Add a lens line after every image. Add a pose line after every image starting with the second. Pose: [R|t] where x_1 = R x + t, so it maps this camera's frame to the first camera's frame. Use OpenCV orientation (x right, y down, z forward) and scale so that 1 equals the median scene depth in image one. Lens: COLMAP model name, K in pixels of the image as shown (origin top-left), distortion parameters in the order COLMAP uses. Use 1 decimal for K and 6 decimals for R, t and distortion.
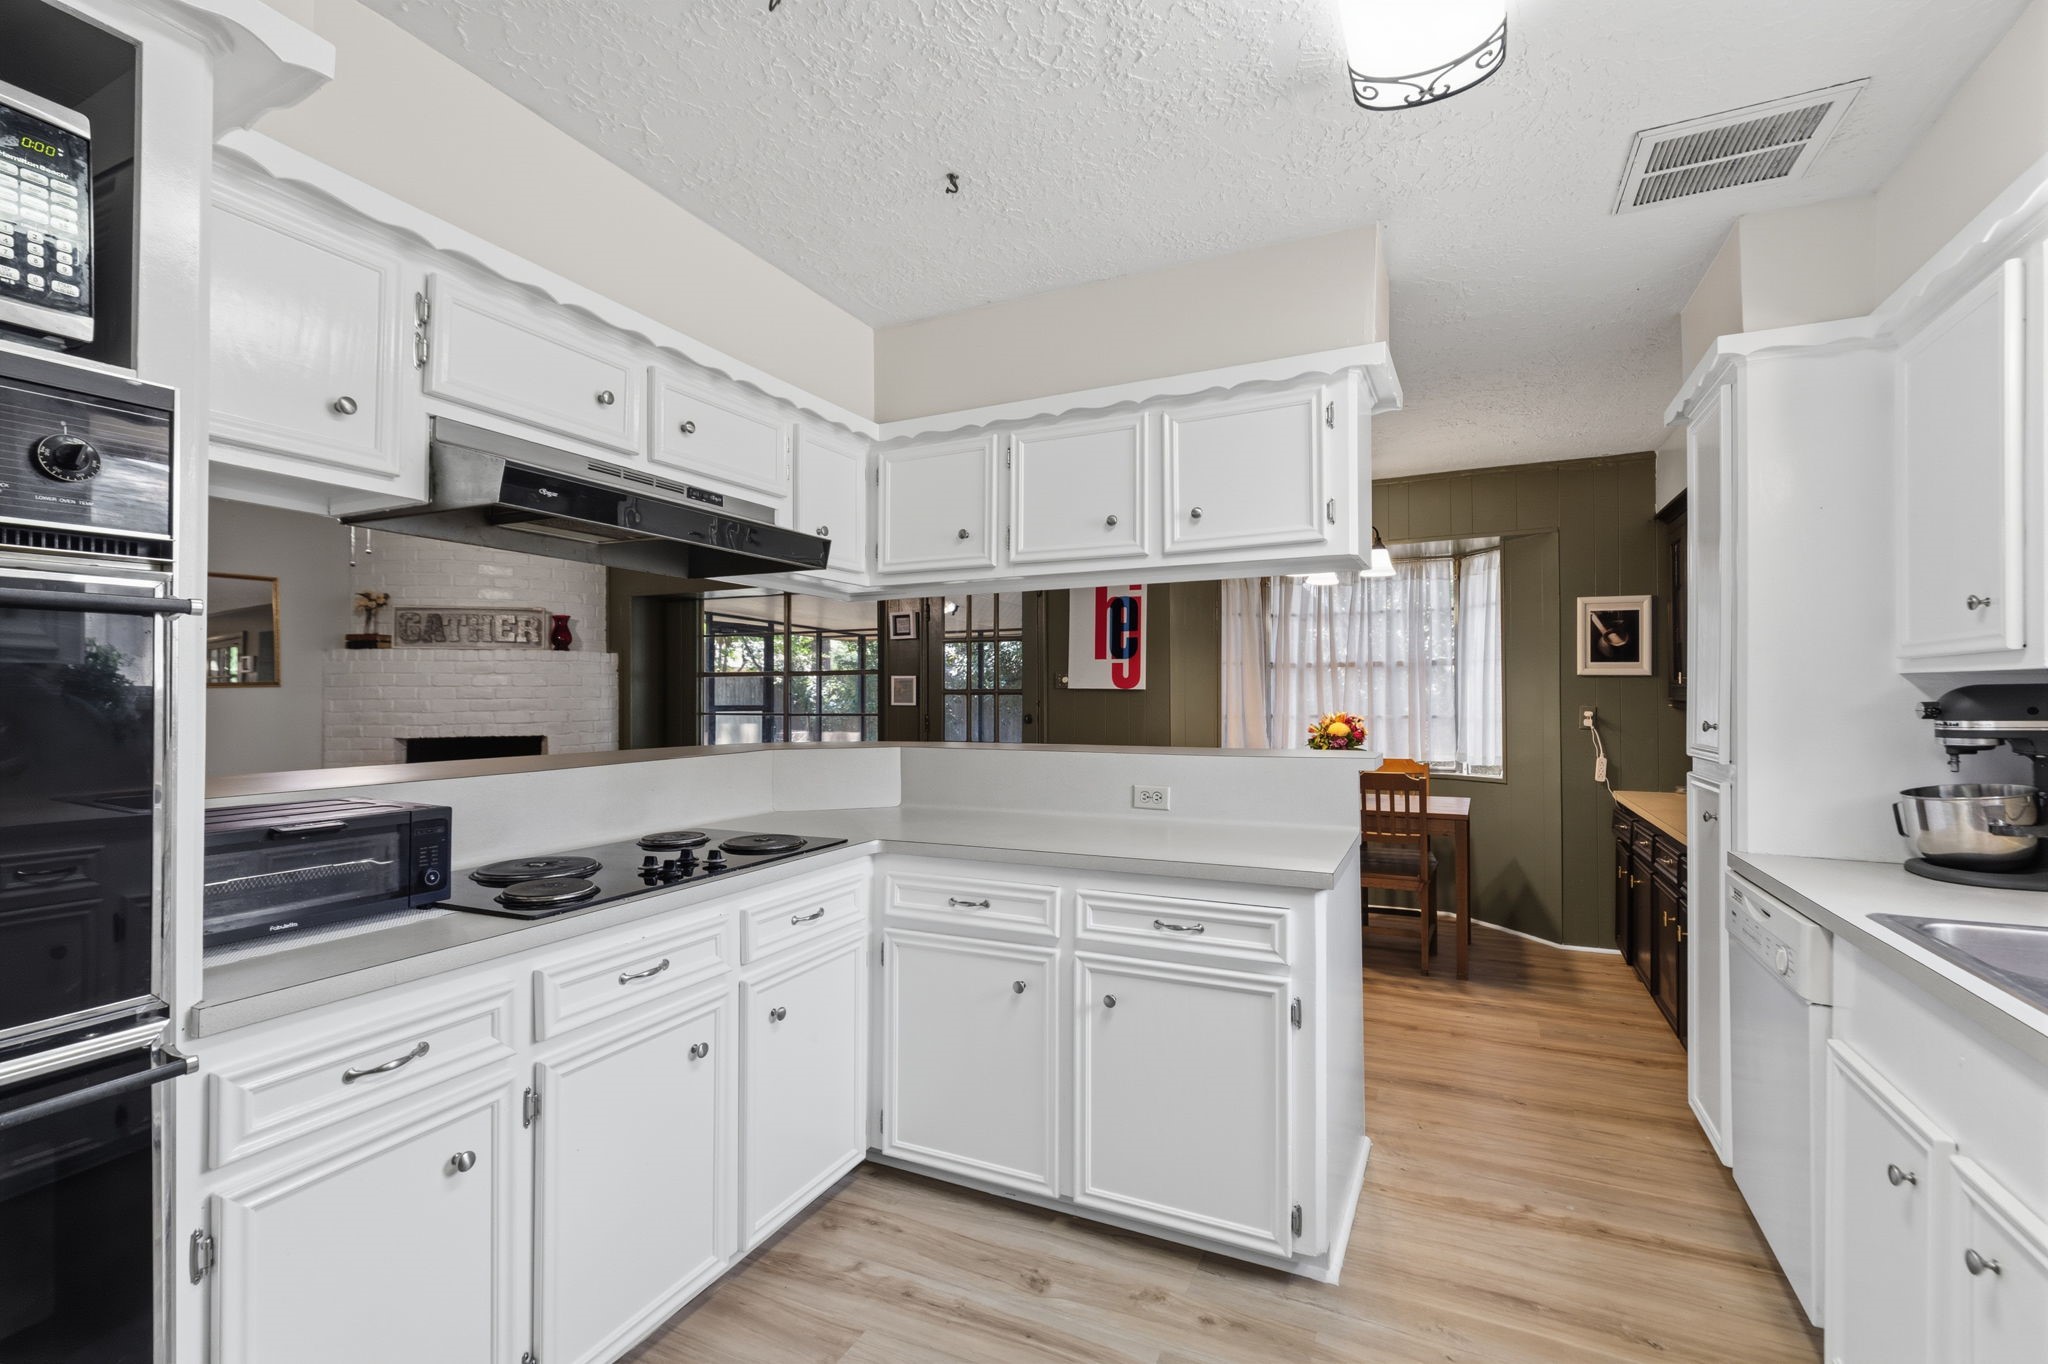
lens RADIAL K [[929.2, 0, 1008.9], [0, 929.2, 689.2], [0, 0, 1]] dist [0.003168, 0.000317]
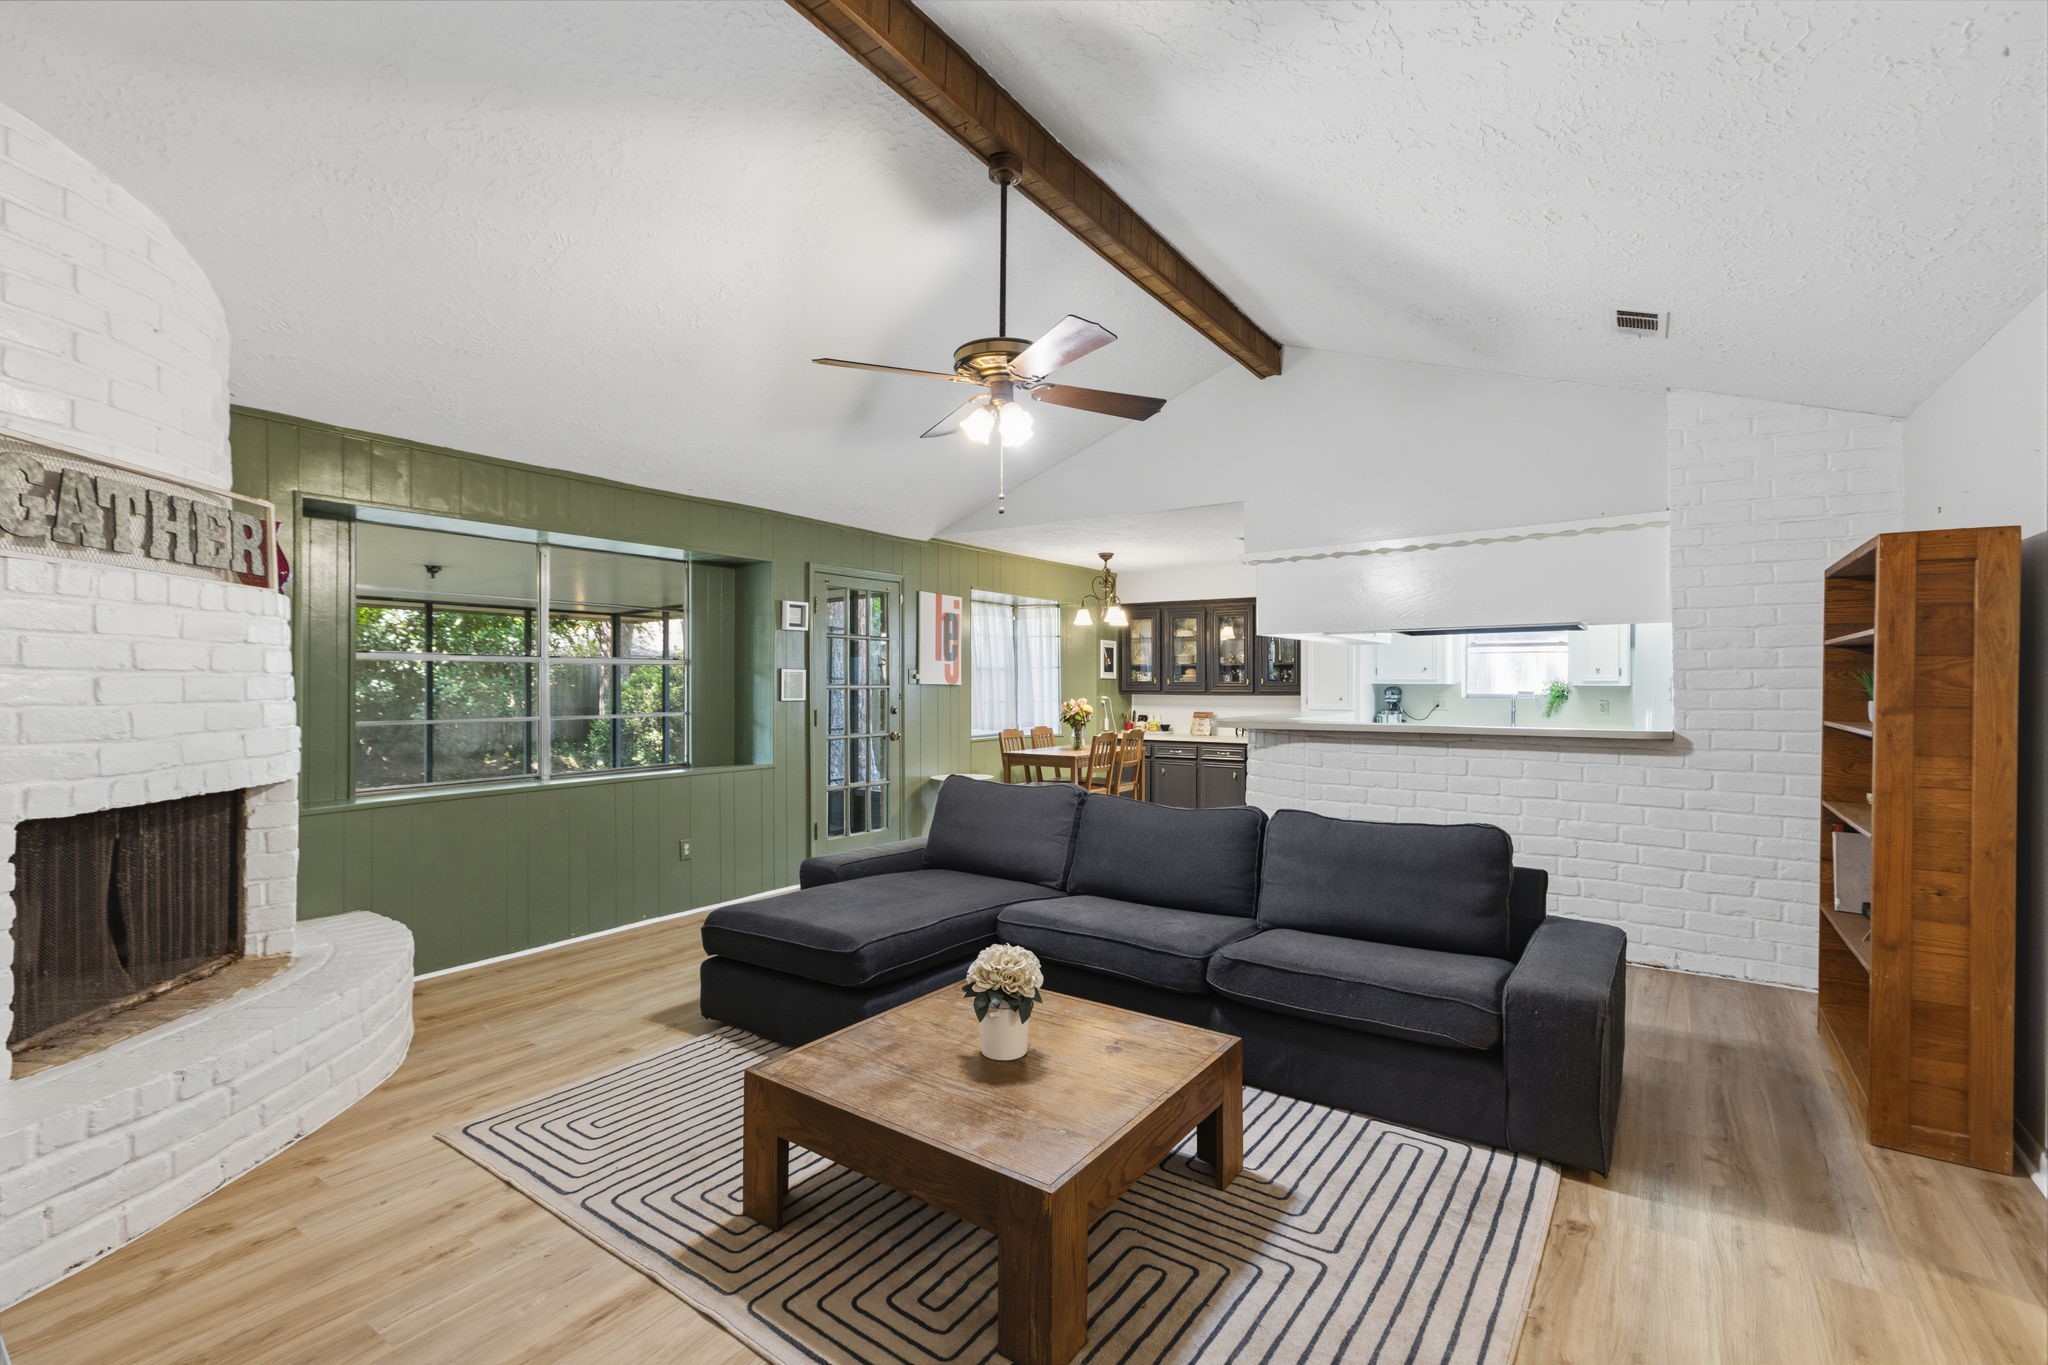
lens RADIAL K [[876.7, 0, 1035.7], [0, 876.7, 685.3], [0, 0, 1]] dist [-0.013727, 0.001860]
pose [[0.166281, 0.000041, 0.986078, -0.906370], [-0.008241, 0.999965, 0.001348, -0.001021], [-0.986044, -0.008350, 0.166275, 0.580121]]
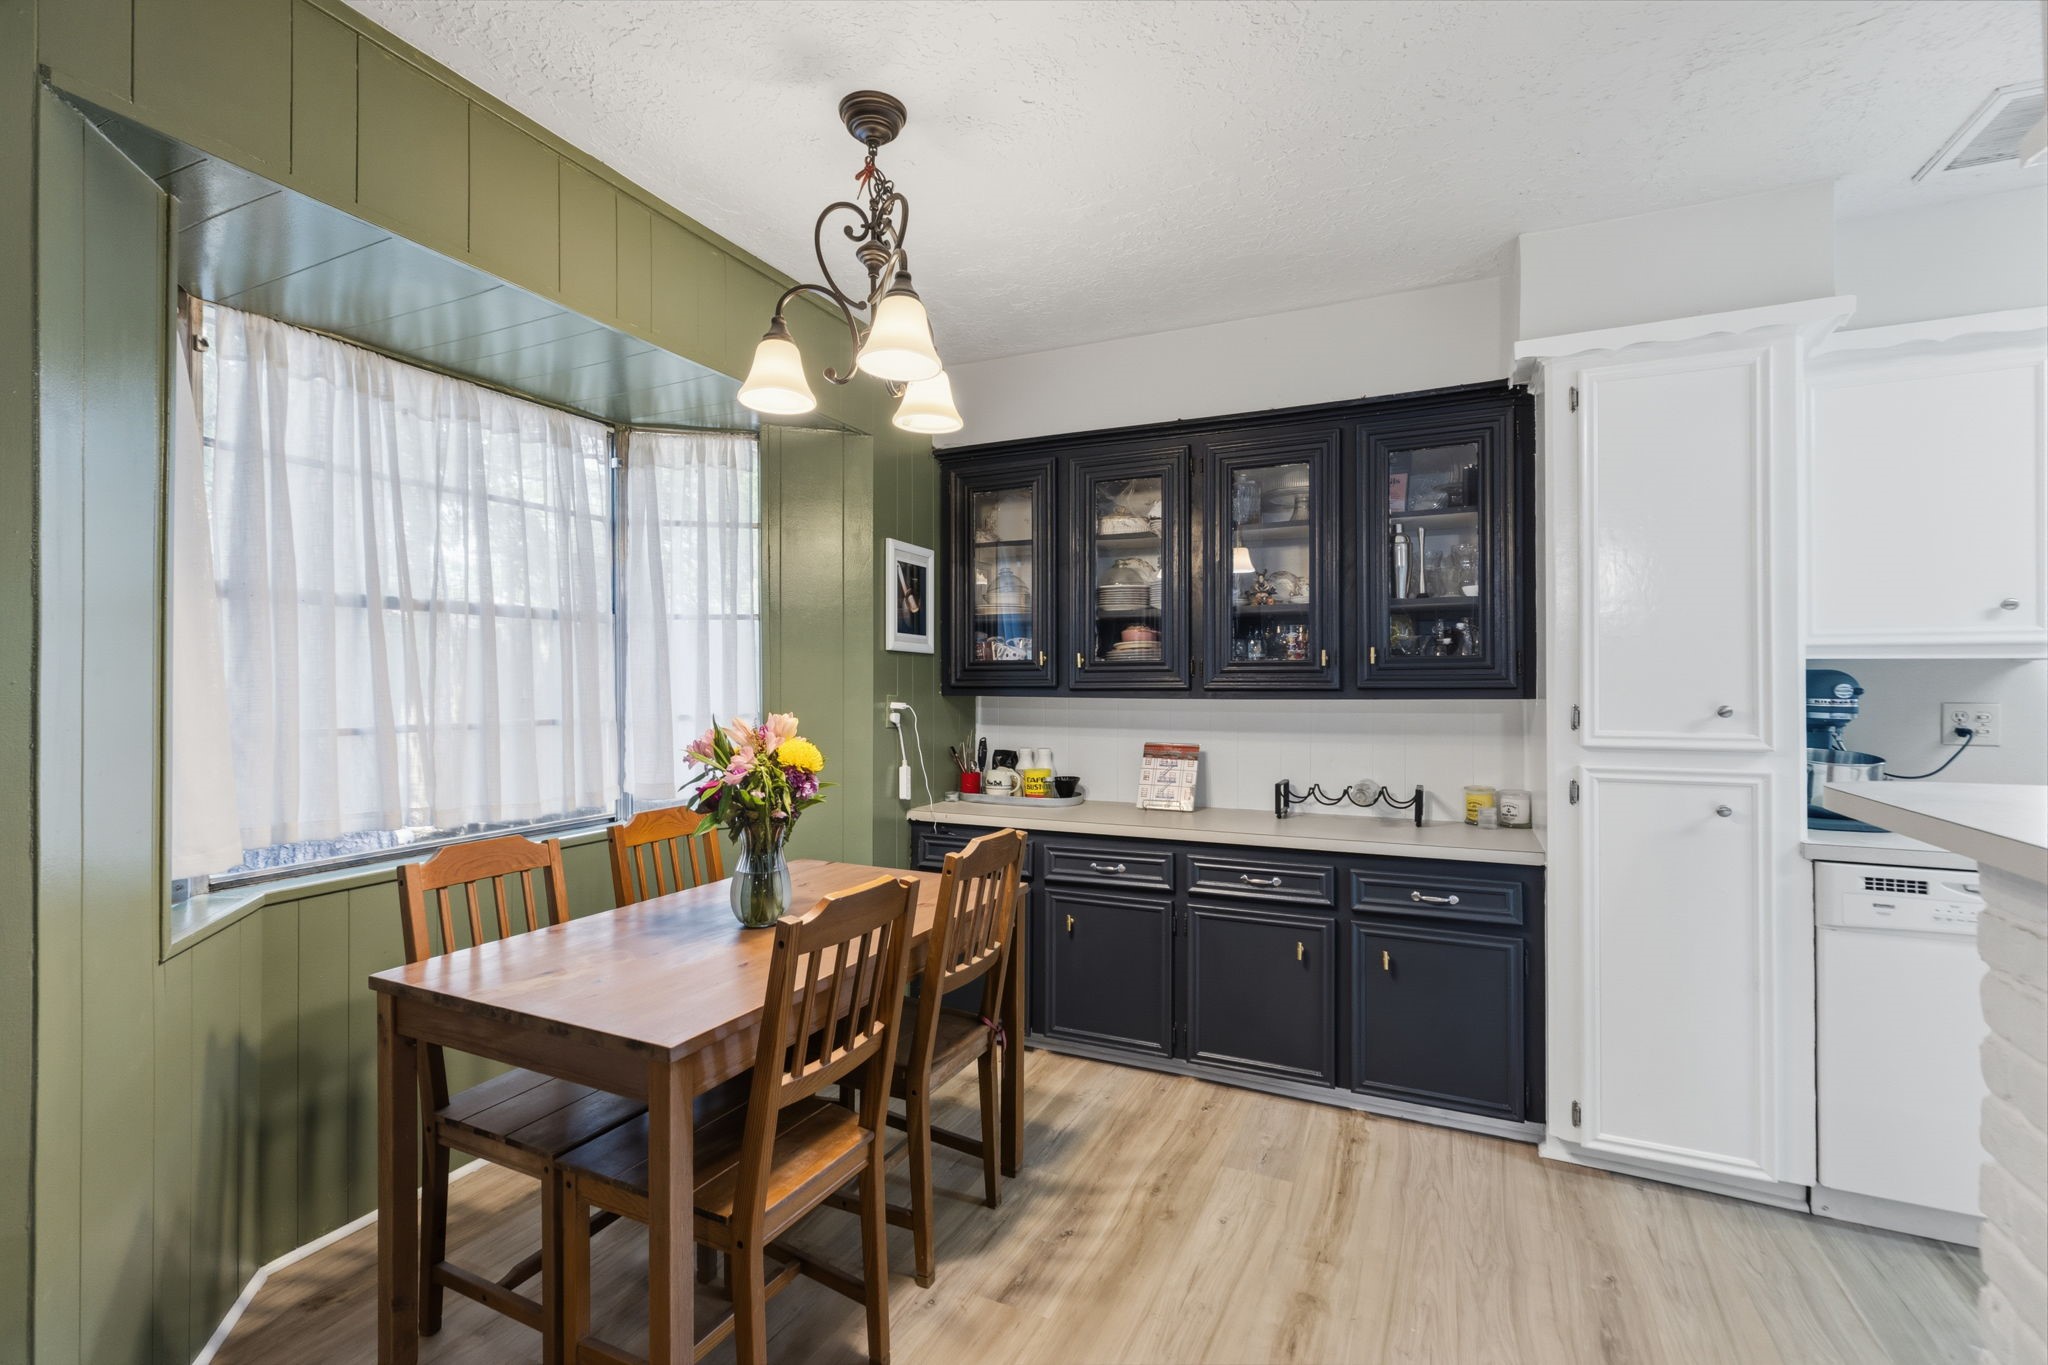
lens RADIAL K [[876.7, 0, 1038.0], [0, 876.7, 684.2], [0, 0, 1]] dist [-0.013727, 0.001860]
pose [[-0.018997, 0.000464, 0.999819, -0.031424], [-0.006890, 0.999976, -0.000595, 0.006956], [-0.999796, -0.006900, -0.018994, 0.634081]]
